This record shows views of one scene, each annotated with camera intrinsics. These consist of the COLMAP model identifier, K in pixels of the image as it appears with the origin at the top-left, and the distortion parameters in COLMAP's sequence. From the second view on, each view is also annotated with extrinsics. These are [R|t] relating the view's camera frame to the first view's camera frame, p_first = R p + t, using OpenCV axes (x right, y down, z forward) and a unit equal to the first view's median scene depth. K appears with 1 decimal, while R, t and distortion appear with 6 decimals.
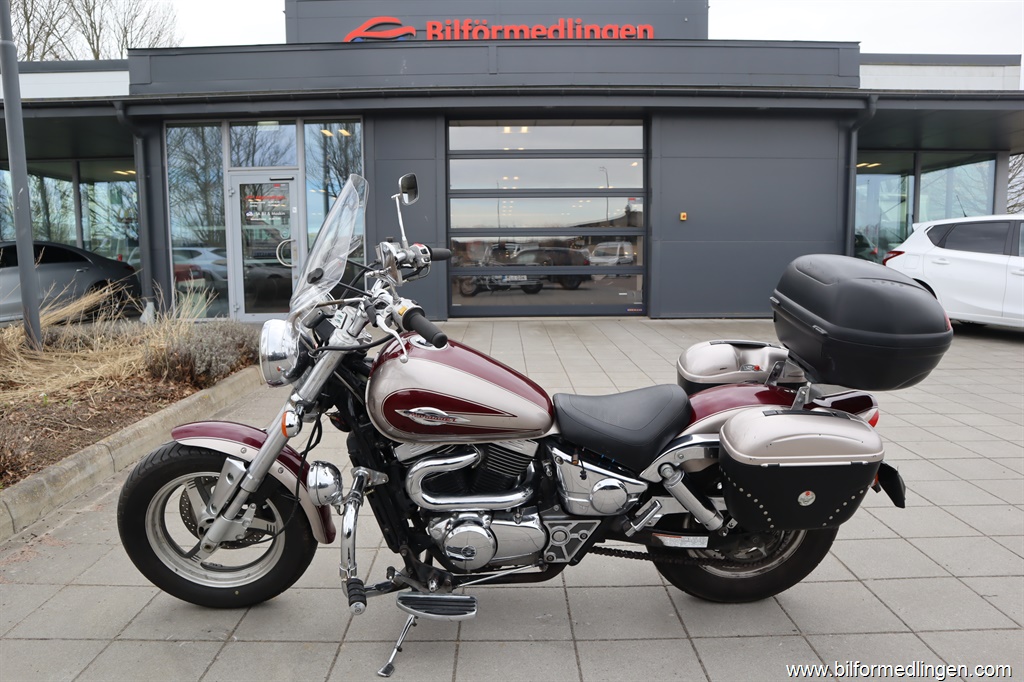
lens RADIAL K [[747.6, 0, 518.0], [0, 747.6, 348.6], [0, 0, 1]] dist [-0.083225, 0.020609]
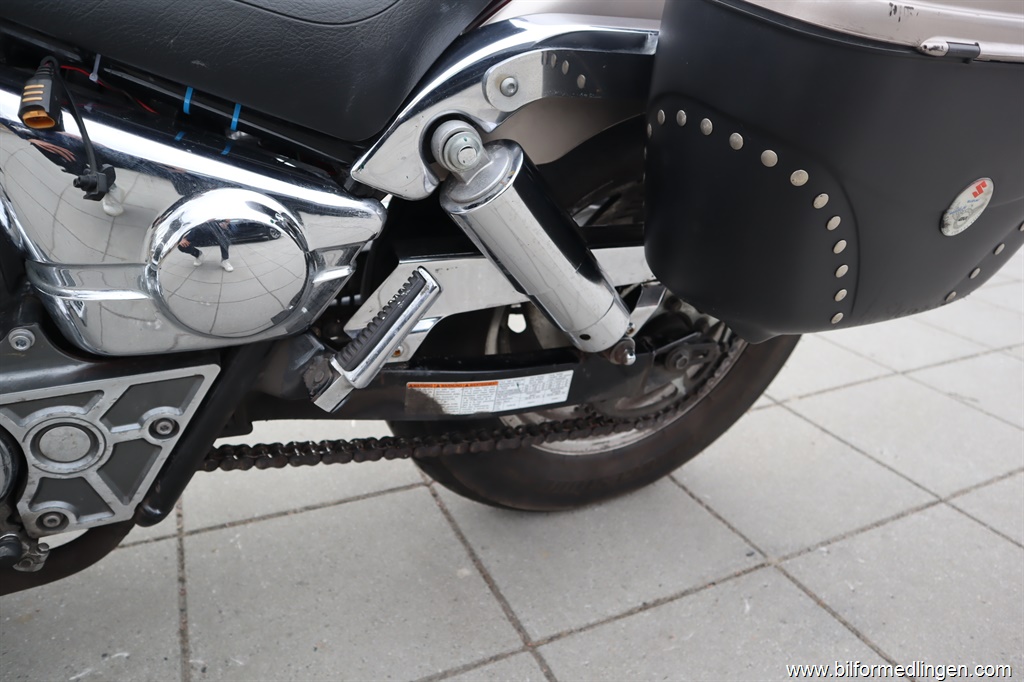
lens RADIAL K [[707.6, 0, 519.5], [0, 707.6, 345.8], [0, 0, 1]] dist [-0.101655, 0.052402]
pose [[0.912540, -0.125282, 0.389326, 0.112814], [0.025163, 0.967323, 0.252296, 0.163058], [-0.408212, -0.220433, 0.885874, 0.732066]]
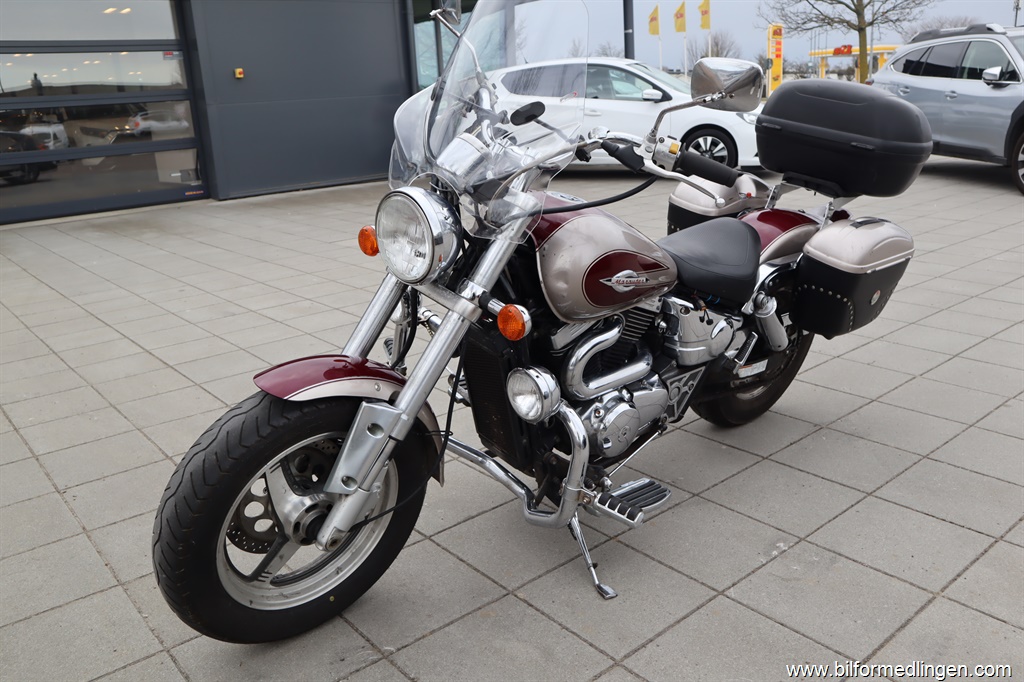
lens RADIAL K [[833.3, 0, 519.3], [0, 833.3, 334.8], [0, 0, 1]] dist [-0.053599, -0.003266]
pose [[0.771140, -0.207482, 0.601909, -0.713650], [0.131556, 0.976933, 0.168211, -0.022475], [-0.622925, -0.050530, 0.780648, 0.307065]]
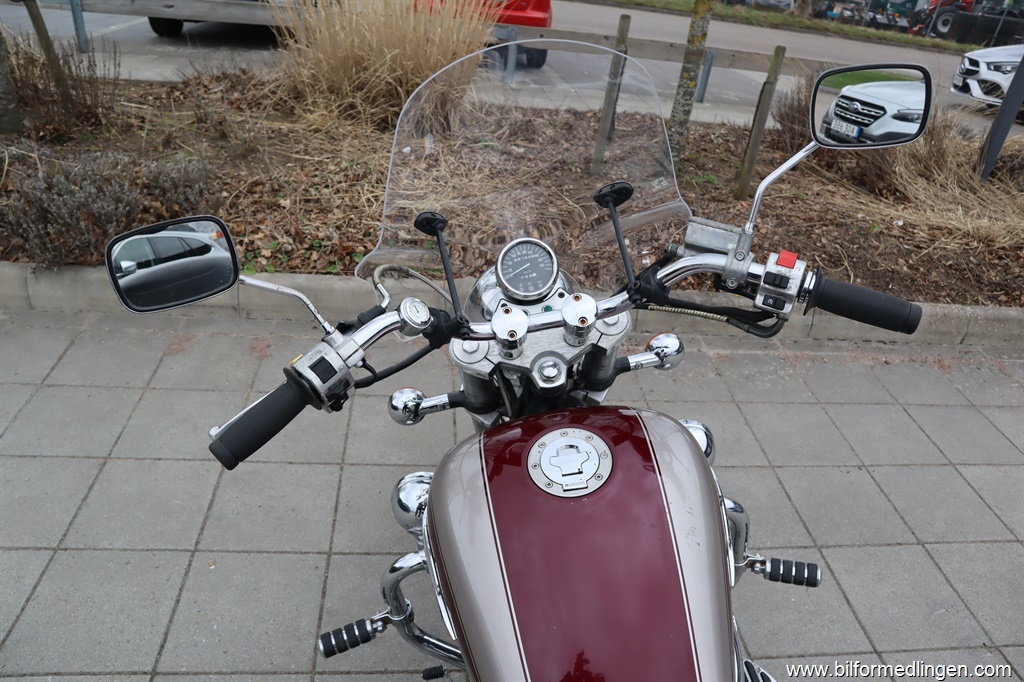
lens RADIAL K [[707.6, 0, 514.3], [0, 707.6, 342.4], [0, 0, 1]] dist [-0.101655, 0.052402]
pose [[0.086692, 0.540340, -0.836969, 0.178628], [-0.246002, 0.825727, 0.507601, -0.264576], [0.965385, 0.161891, 0.204509, 0.846498]]
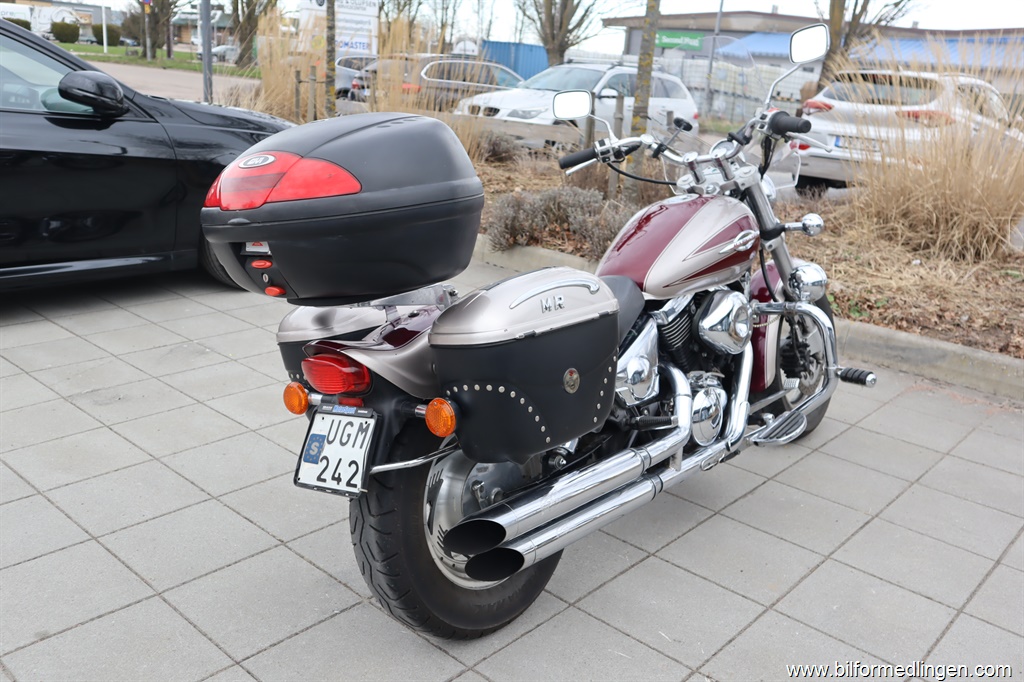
lens RADIAL K [[899.1, 0, 516.8], [0, 899.1, 338.8], [0, 0, 1]] dist [-0.017596, 0.004044]
pose [[-0.676881, 0.179147, -0.713960, 0.925219], [-0.166253, 0.907662, 0.385369, -0.267473], [0.717072, 0.379547, -0.584595, 1.594664]]
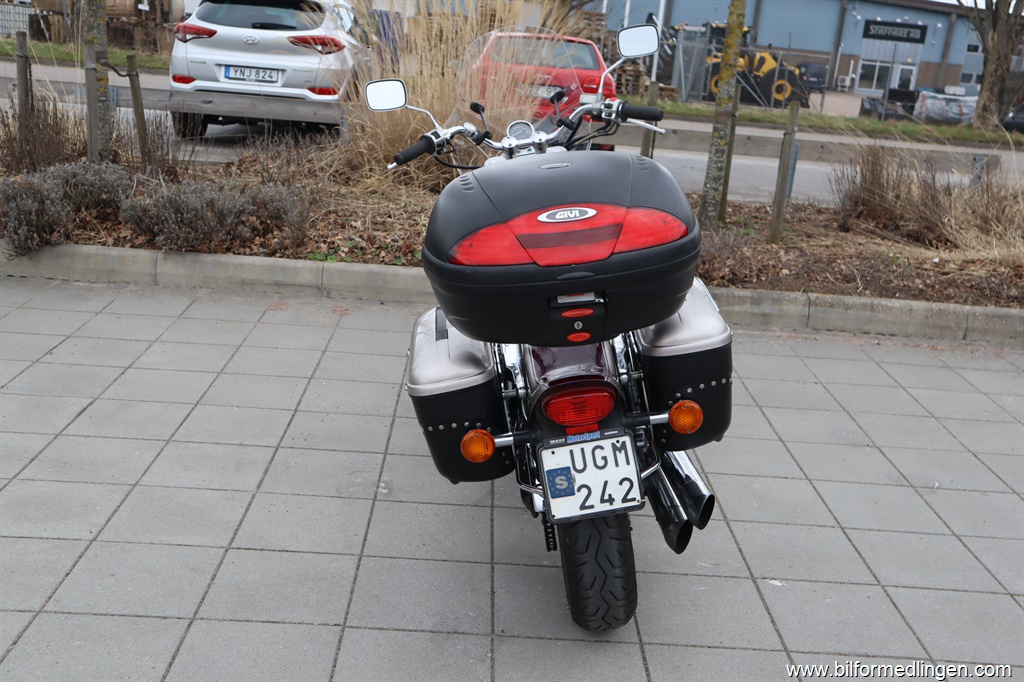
lens RADIAL K [[1098.1, 0, 515.2], [0, 1098.1, 340.9], [0, 0, 1]] dist [0.000724, 0.000000]
pose [[0.009138, 0.289772, -0.957052, 1.420021], [-0.219927, 0.934239, 0.280764, -0.231716], [0.975474, 0.207916, 0.072266, 0.883586]]
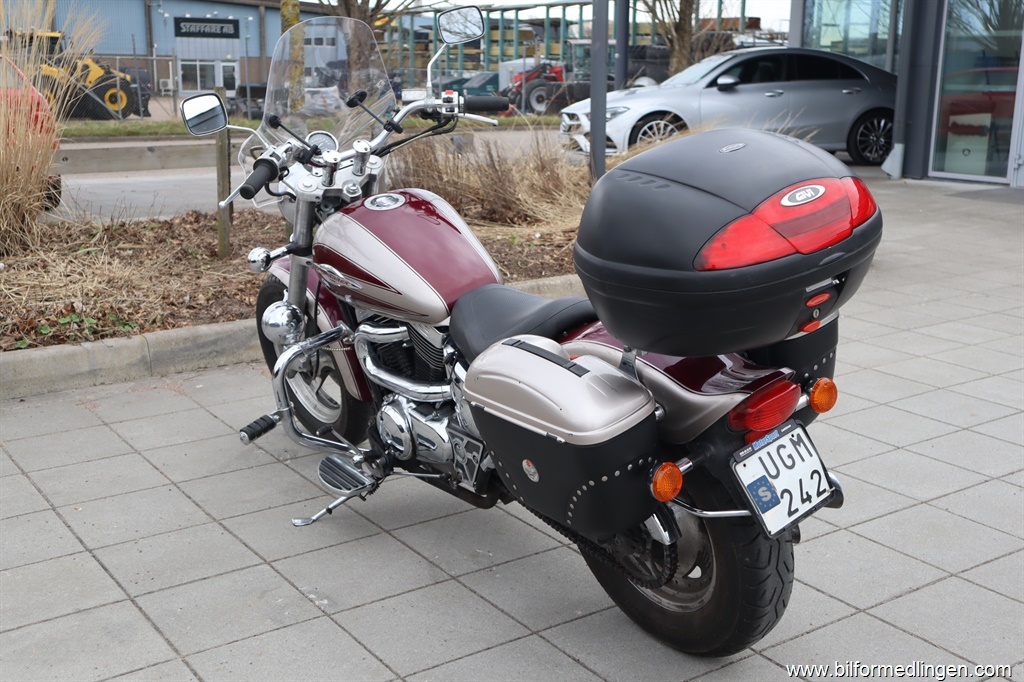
lens RADIAL K [[1183.1, 0, 521.9], [0, 1183.1, 343.8], [0, 0, 1]] dist [0.039737, 0.000000]
pose [[0.565365, 0.206911, -0.798468, 1.138630], [-0.124049, 0.978345, 0.165689, -0.096265], [0.815460, 0.005374, 0.578789, 0.284567]]
